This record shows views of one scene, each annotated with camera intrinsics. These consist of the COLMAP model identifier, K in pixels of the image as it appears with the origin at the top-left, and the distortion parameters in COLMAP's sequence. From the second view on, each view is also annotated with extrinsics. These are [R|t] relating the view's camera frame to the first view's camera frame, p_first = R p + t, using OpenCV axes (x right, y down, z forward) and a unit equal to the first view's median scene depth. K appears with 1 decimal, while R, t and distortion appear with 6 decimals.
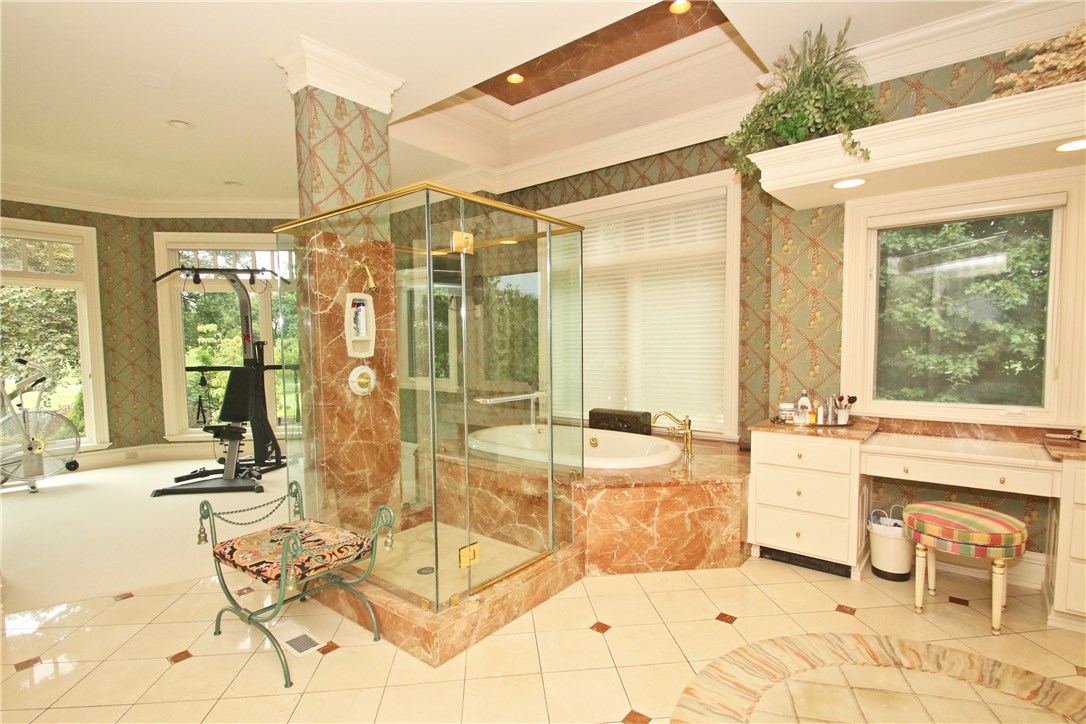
lens RADIAL K [[498.6, 0, 543.1], [0, 498.6, 377.6], [0, 0, 1]] dist [-0.015317, -0.003690]
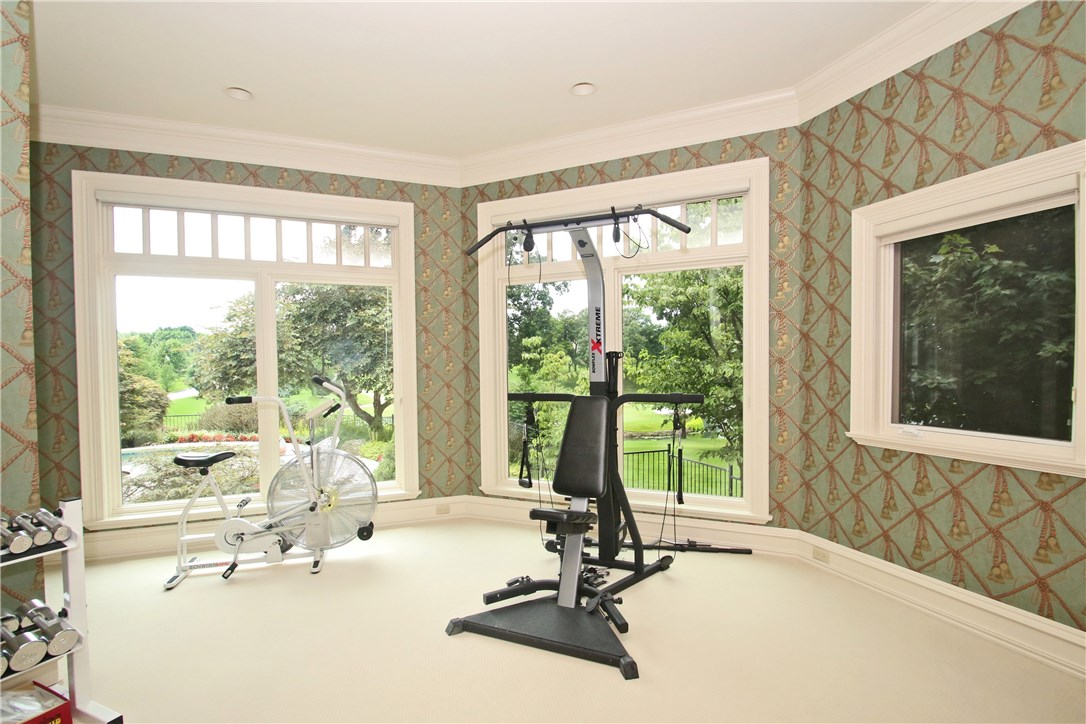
lens RADIAL K [[498.6, 0, 543.8], [0, 498.6, 366.9], [0, 0, 1]] dist [-0.015317, -0.003690]
pose [[0.848543, 0.000684, -0.529127, -0.323019], [-0.031385, 0.998304, -0.049040, -0.024001], [0.528195, 0.058219, 0.847125, 0.448967]]
